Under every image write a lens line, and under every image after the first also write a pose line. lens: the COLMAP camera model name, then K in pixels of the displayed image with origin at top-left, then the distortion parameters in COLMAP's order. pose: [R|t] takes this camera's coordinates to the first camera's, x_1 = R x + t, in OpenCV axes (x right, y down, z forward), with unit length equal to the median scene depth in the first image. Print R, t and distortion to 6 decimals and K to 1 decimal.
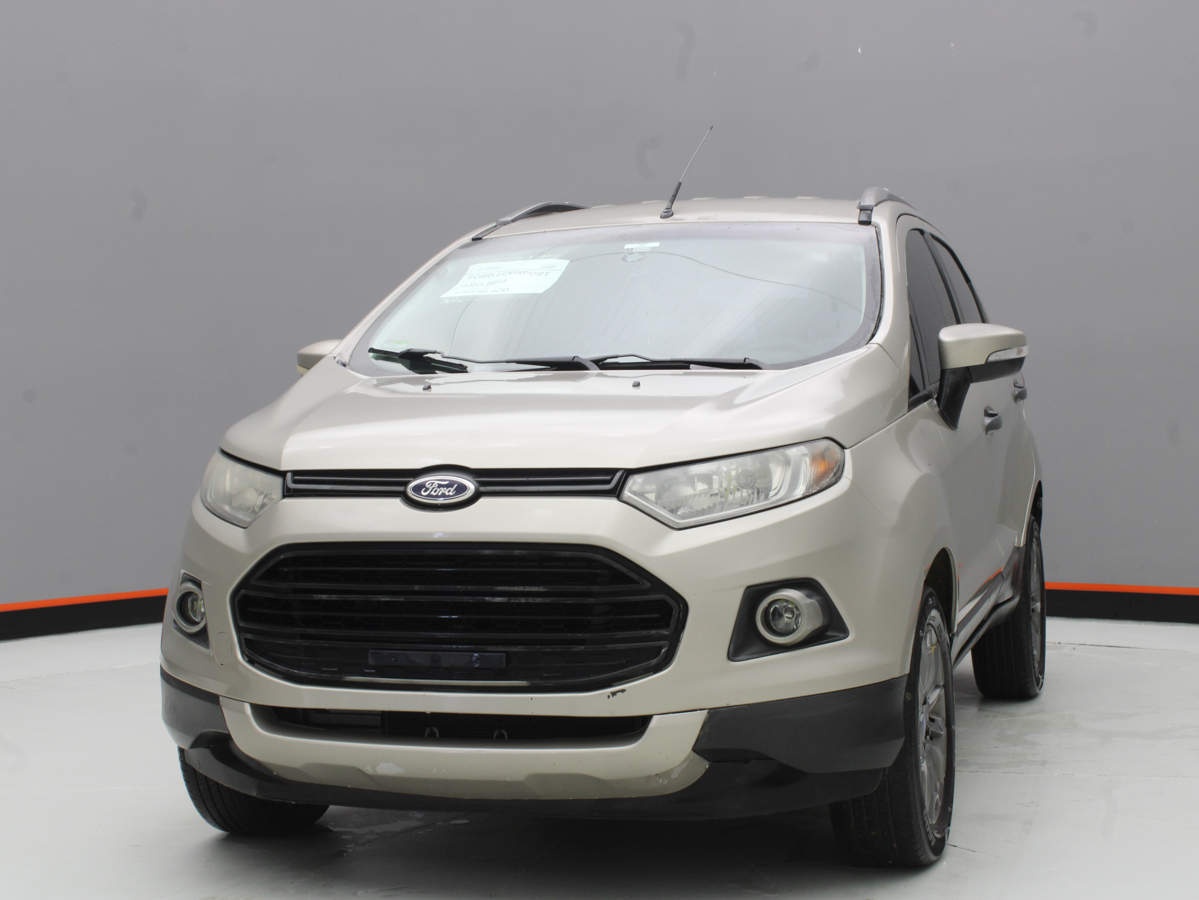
lens RADIAL K [[2014.2, 0, 599.5], [0, 2014.2, 450.0], [0, 0, 1]] dist [0.020578, 0.030575]
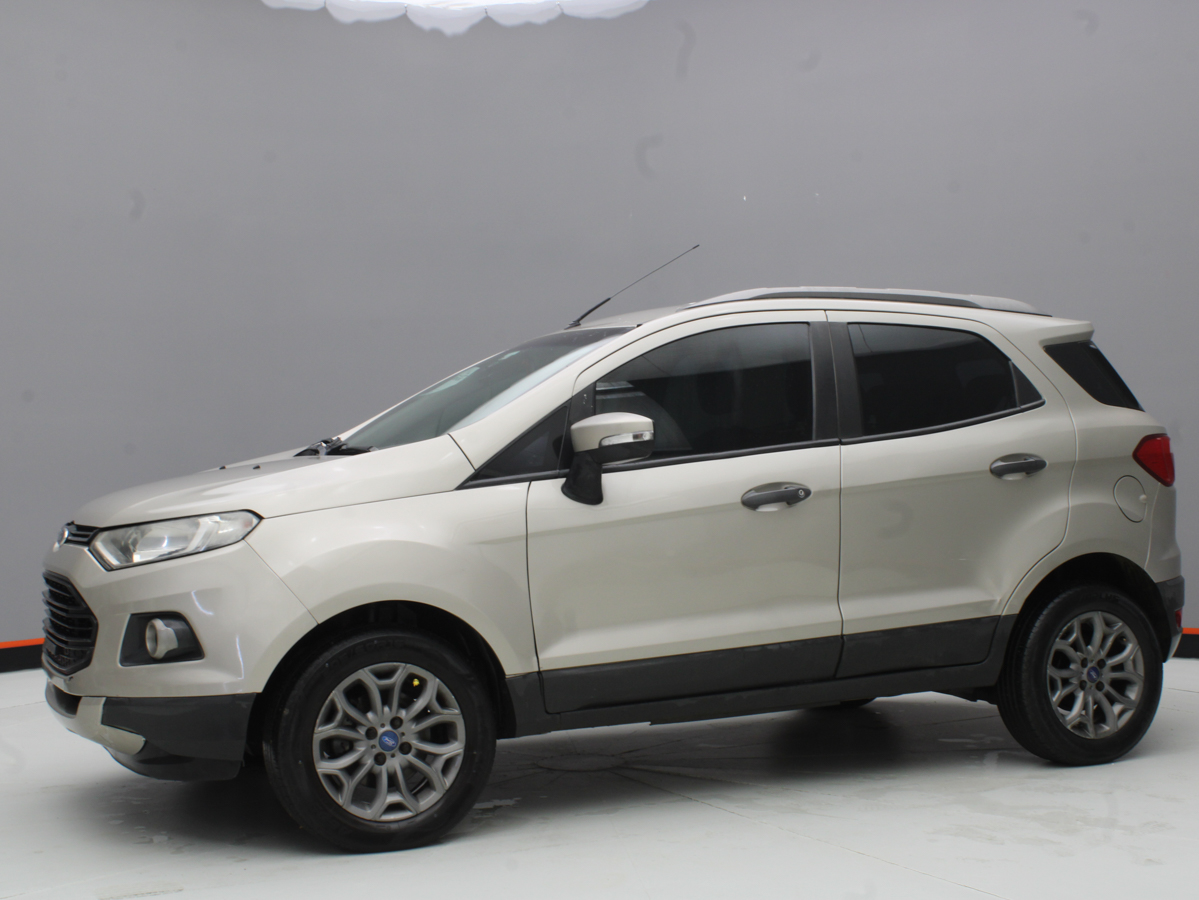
lens RADIAL K [[1543.7, 0, 599.5], [0, 1543.7, 450.0], [0, 0, 1]] dist [-0.010771, 0.005621]
pose [[0.668046, 0.003014, -0.744114, 1.073660], [-0.016348, 0.999810, -0.010627, -0.040437], [0.743940, 0.019264, 0.667969, 0.509139]]
